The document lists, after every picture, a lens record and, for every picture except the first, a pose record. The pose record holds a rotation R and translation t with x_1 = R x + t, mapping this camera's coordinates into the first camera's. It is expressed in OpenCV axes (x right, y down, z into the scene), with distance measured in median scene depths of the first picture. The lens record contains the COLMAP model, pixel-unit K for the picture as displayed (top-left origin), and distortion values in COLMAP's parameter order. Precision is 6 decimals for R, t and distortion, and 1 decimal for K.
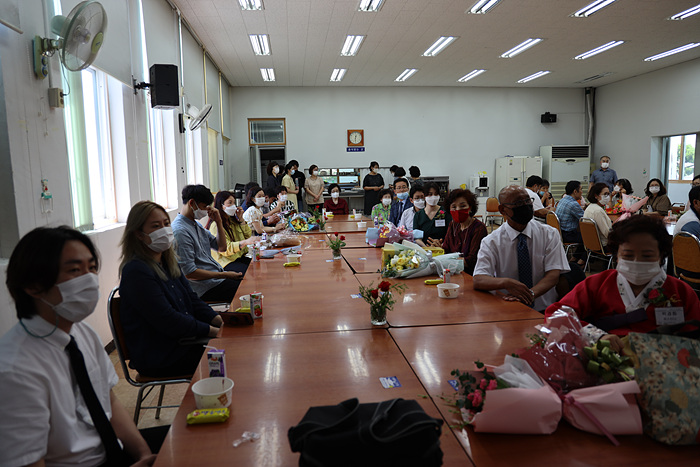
lens RADIAL K [[483.8, 0, 350.3], [0, 483.8, 238.1], [0, 0, 1]] dist [-0.103990, 0.074949]
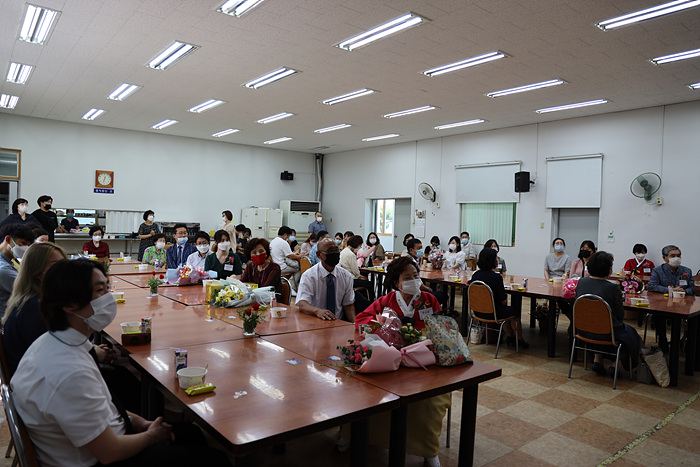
lens RADIAL K [[483.8, 0, 350.3], [0, 483.8, 238.1], [0, 0, 1]] dist [-0.103990, 0.074949]
pose [[0.843893, 0.032968, 0.535498, -0.126974], [0.018609, 0.995711, -0.090627, 0.009698], [-0.536189, 0.086444, 0.839660, -0.091606]]
